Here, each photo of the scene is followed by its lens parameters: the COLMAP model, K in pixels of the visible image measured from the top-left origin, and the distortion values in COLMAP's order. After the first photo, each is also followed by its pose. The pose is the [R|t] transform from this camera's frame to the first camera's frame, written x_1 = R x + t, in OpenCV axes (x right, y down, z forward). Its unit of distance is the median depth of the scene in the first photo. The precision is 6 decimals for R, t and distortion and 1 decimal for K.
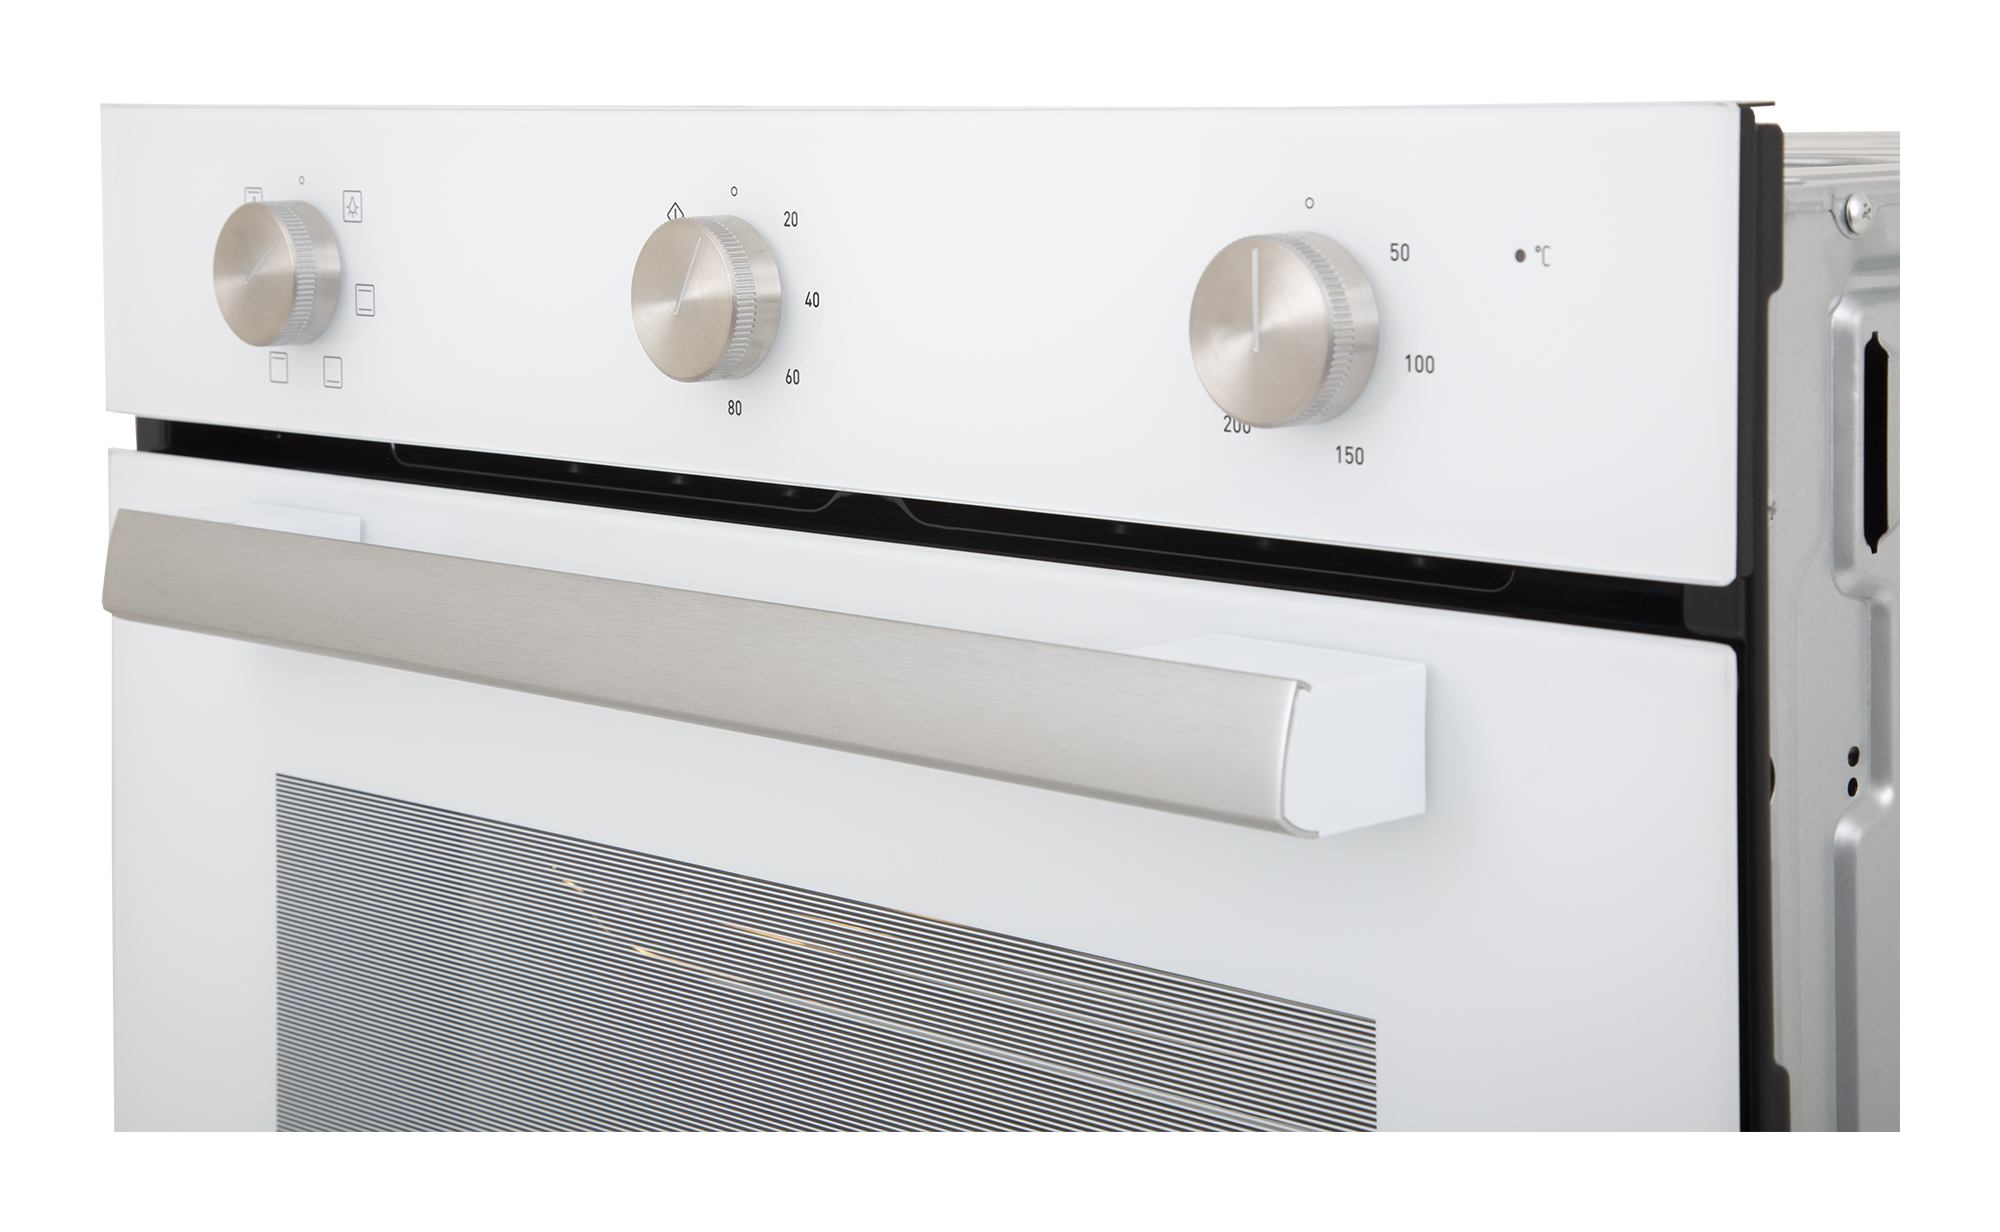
lens RADIAL K [[3406.8, 0, 1173.9], [0, 3406.8, 550.7], [0, 0, 1]] dist [0.046869, 0.000000]
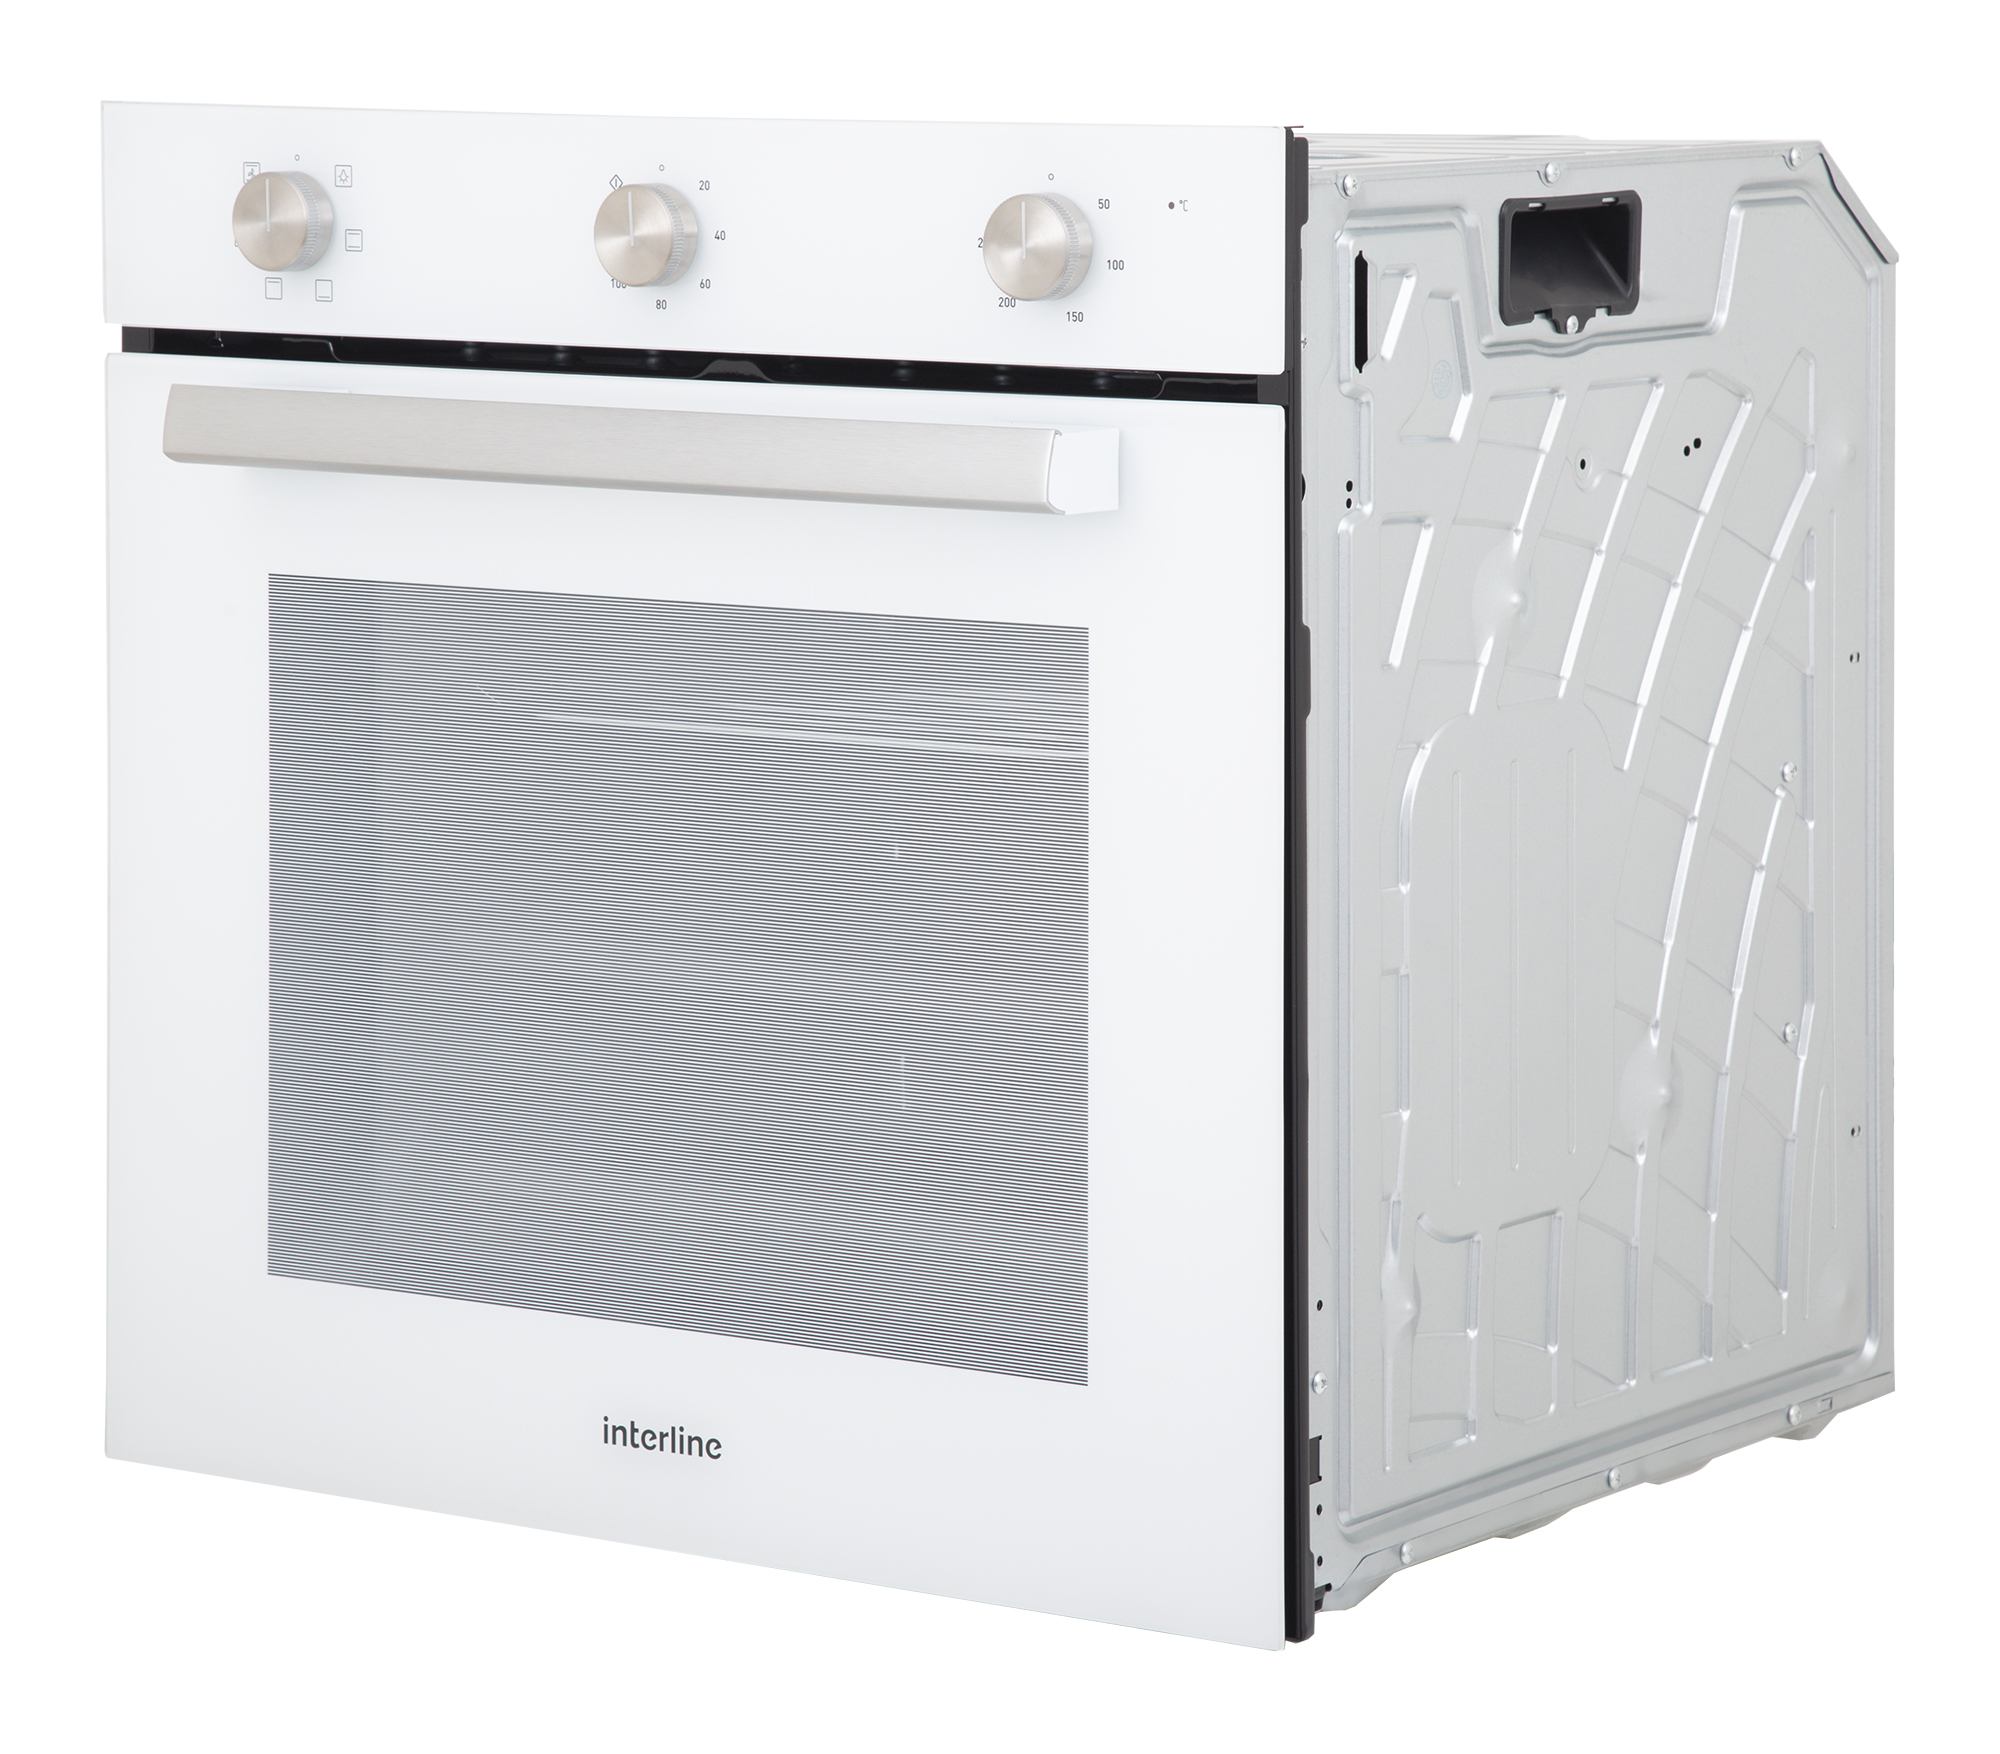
lens RADIAL K [[7349.2, 0, 1003.8], [0, 7349.2, 860.7], [0, 0, 1]] dist [0.348699, 0.000000]
pose [[0.991609, -0.003823, 0.129218, -0.497528], [0.005612, 0.999893, -0.013489, 0.316935], [-0.129153, 0.014101, 0.991524, -2.903432]]
